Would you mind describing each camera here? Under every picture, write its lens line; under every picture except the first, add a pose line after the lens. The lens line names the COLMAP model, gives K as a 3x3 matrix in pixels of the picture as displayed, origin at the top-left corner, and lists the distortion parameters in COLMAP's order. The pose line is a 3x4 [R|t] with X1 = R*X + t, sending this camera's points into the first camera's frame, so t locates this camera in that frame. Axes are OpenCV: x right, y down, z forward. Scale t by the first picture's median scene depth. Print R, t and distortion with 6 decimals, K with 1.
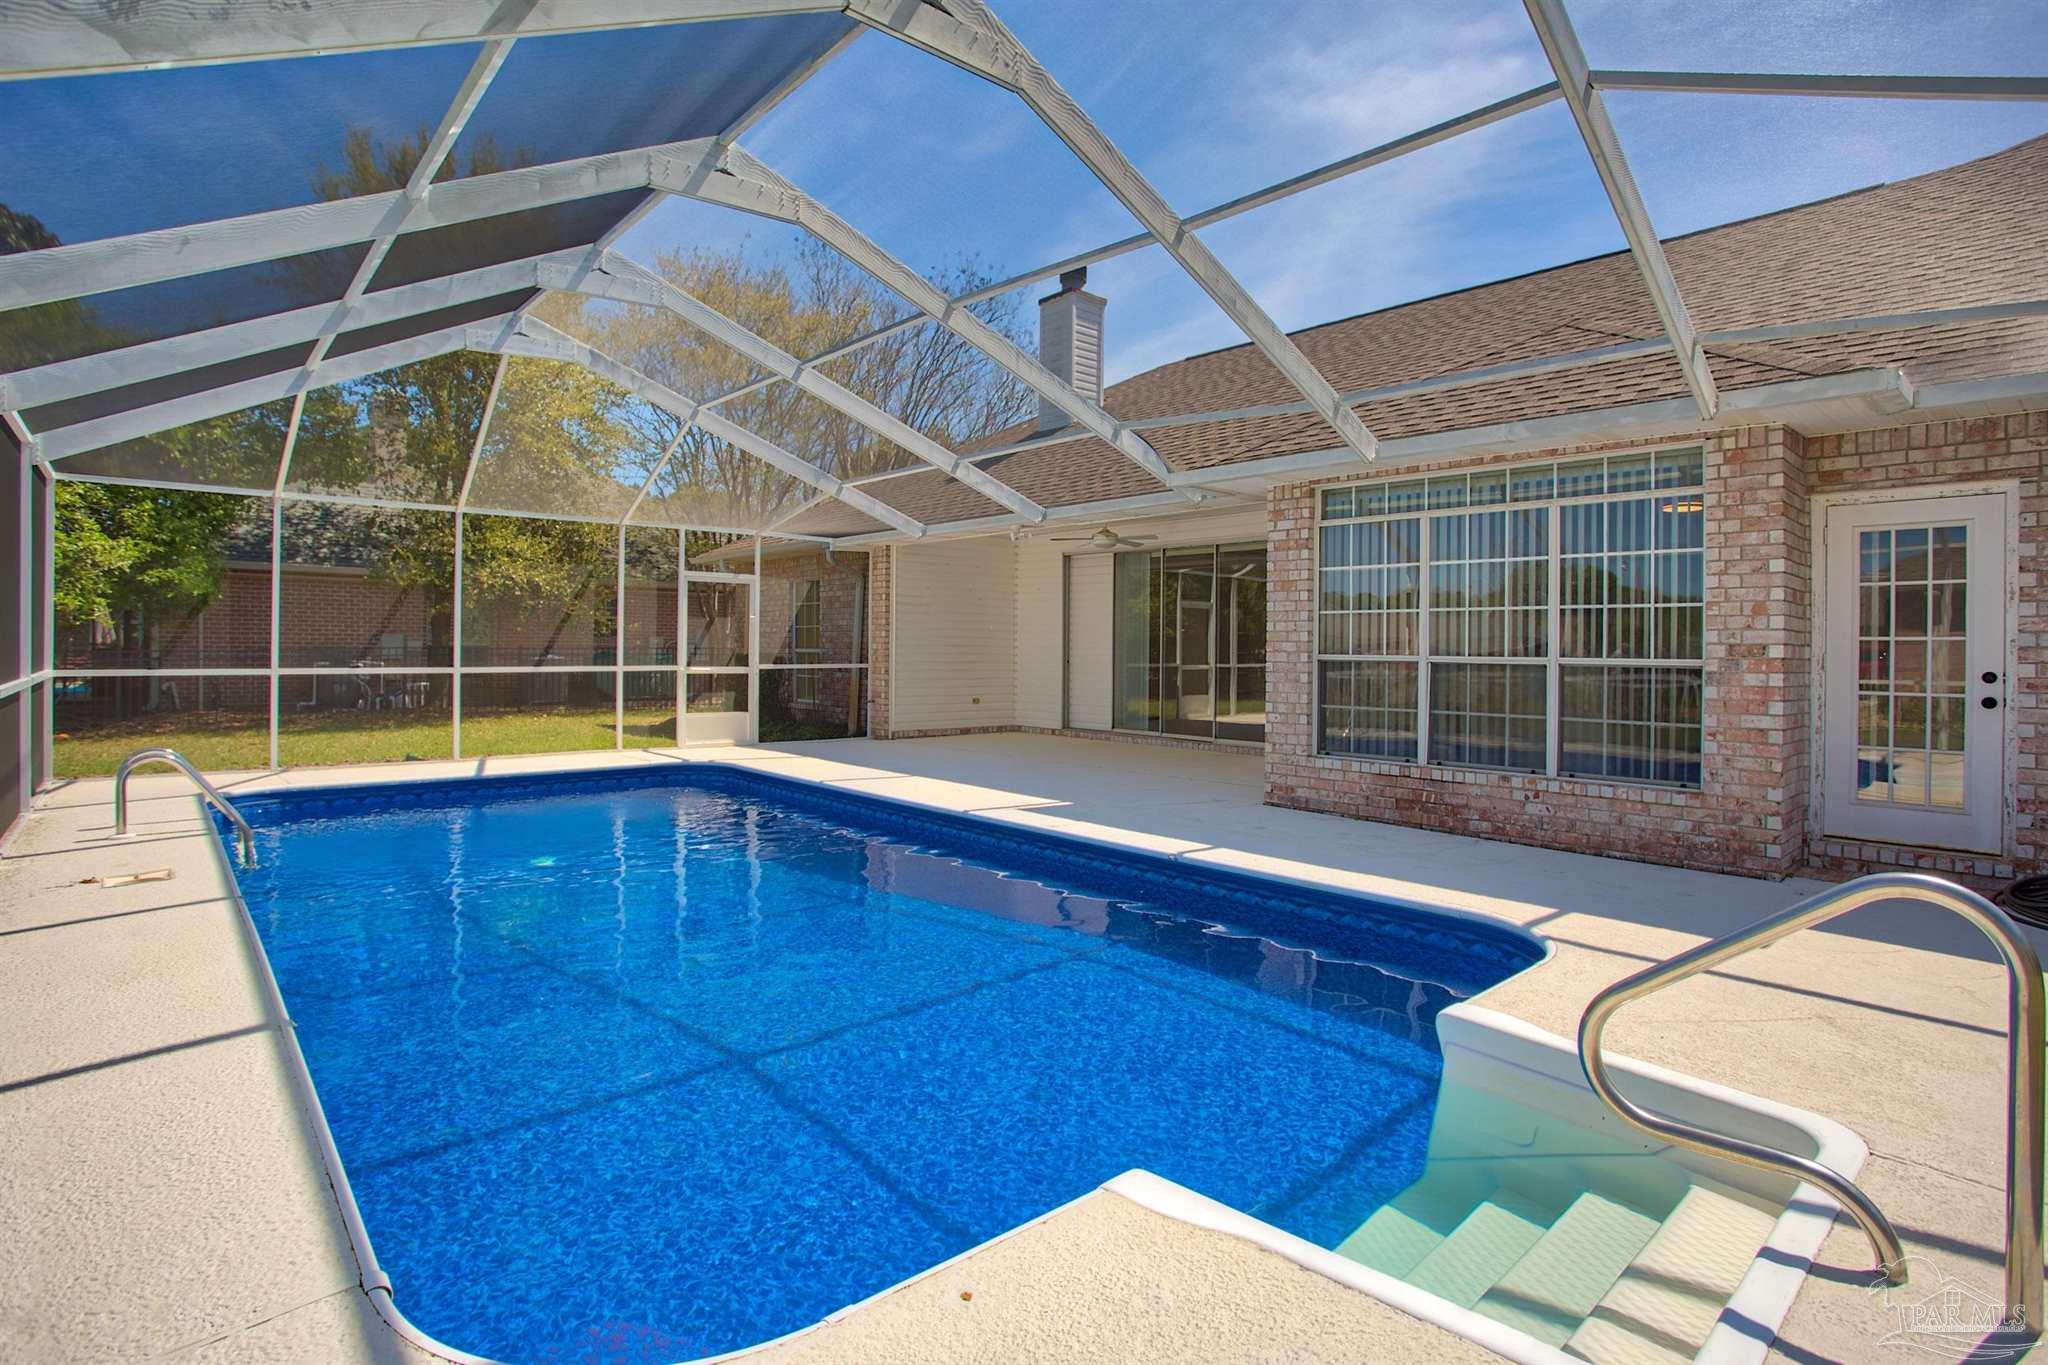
lens RADIAL K [[1007.3, 0, 1015.2], [0, 1007.3, 650.9], [0, 0, 1]] dist [-0.001731, 0.000047]
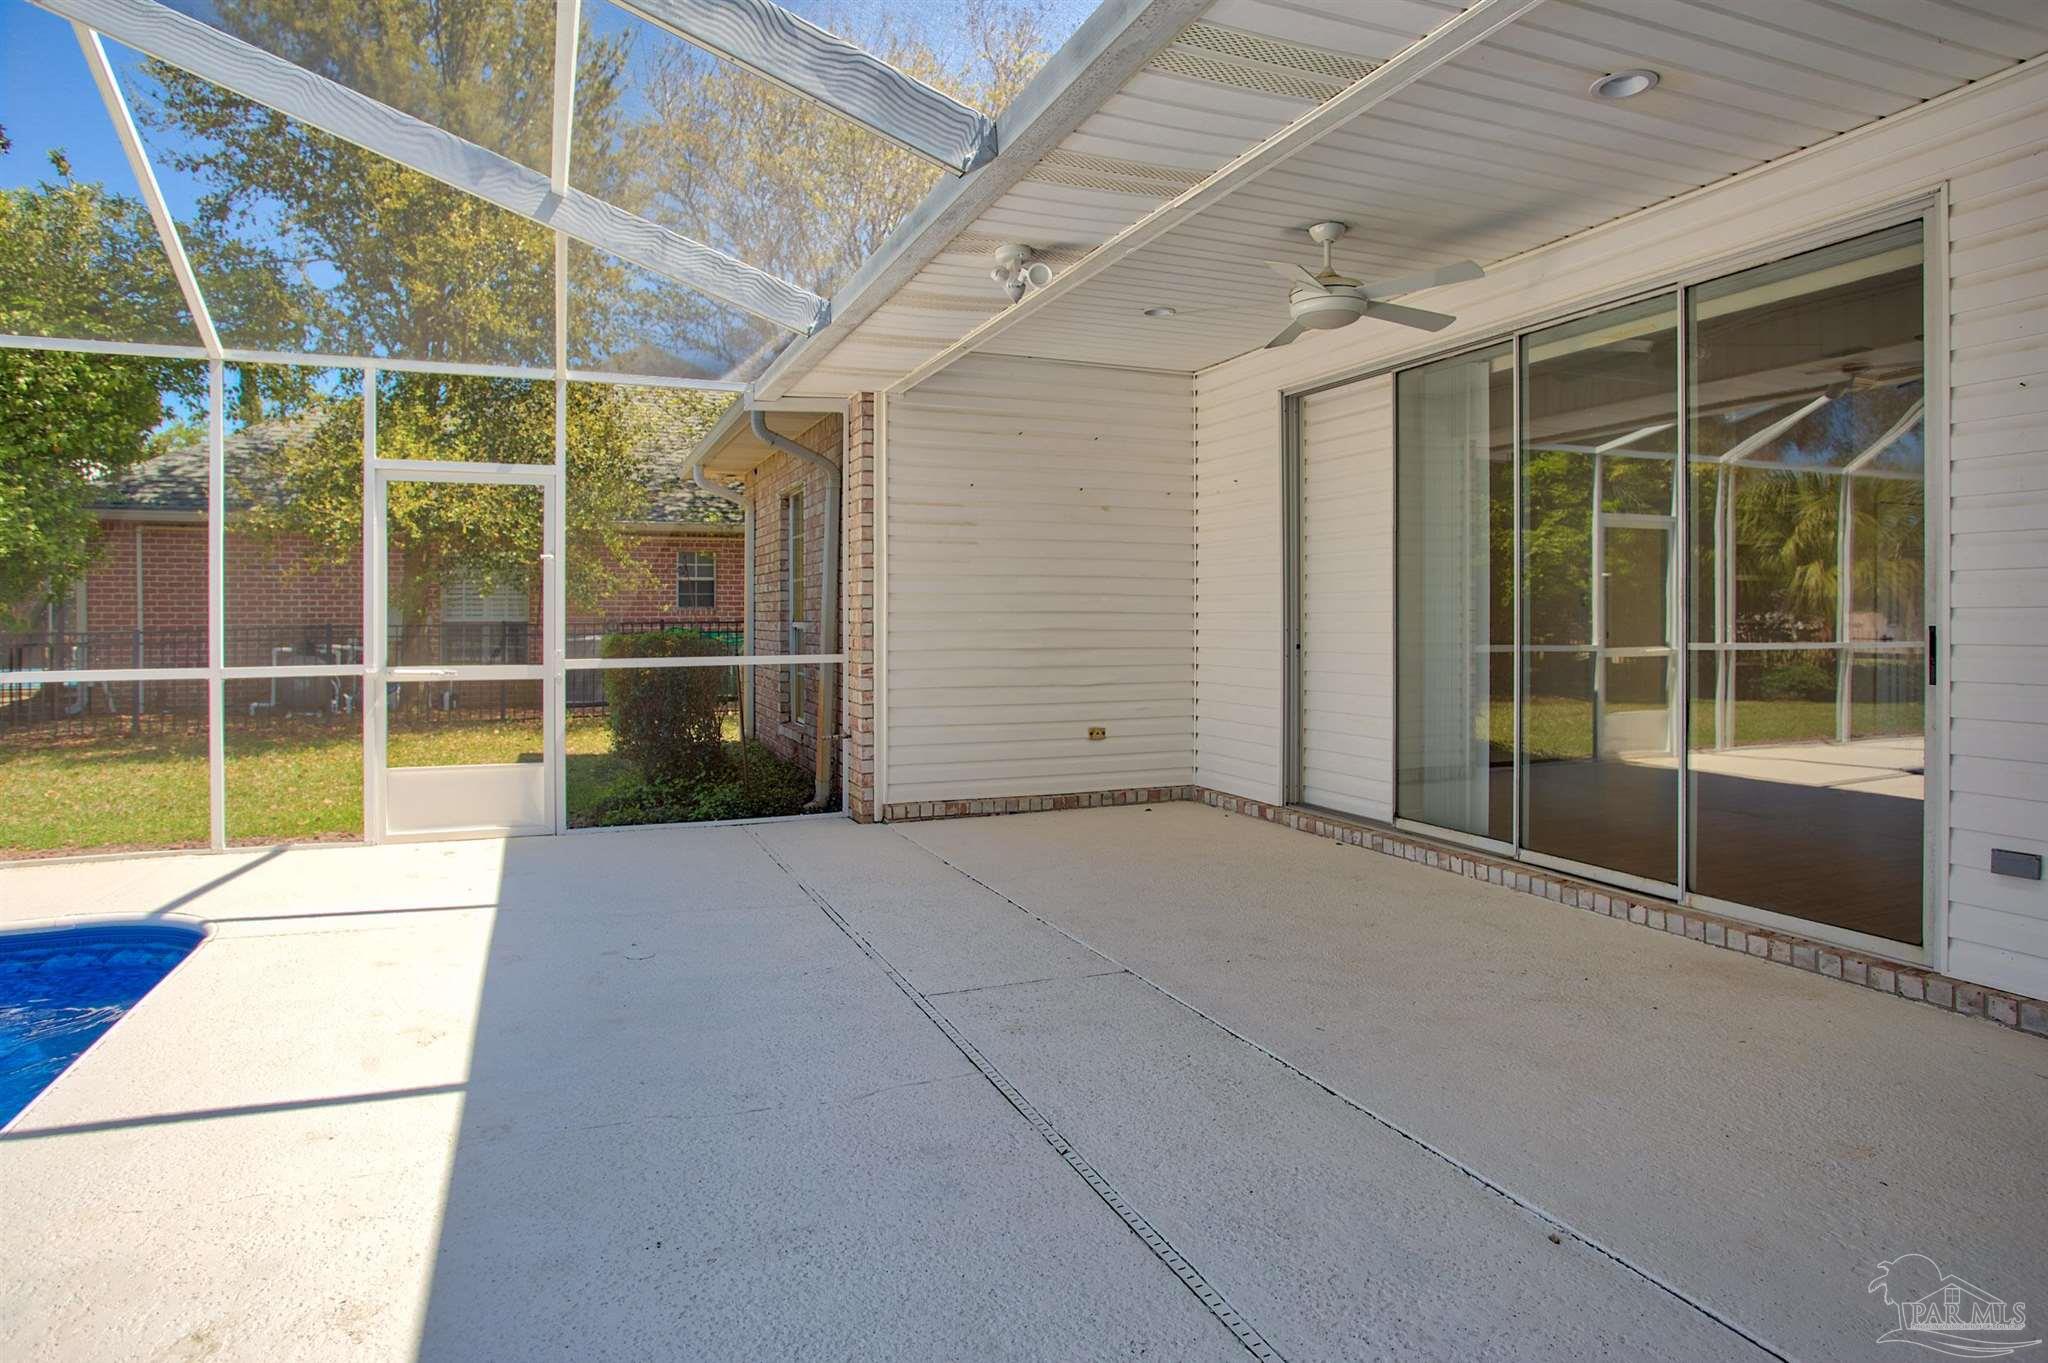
lens RADIAL K [[1173.4, 0, 1022.5], [0, 1173.4, 625.9], [0, 0, 1]] dist [-0.035516, -0.000355]
pose [[0.948564, -0.011464, -0.316377, 0.101947], [0.012599, 0.999919, 0.001540, -0.000043], [0.316334, -0.005446, 0.948632, 0.514487]]
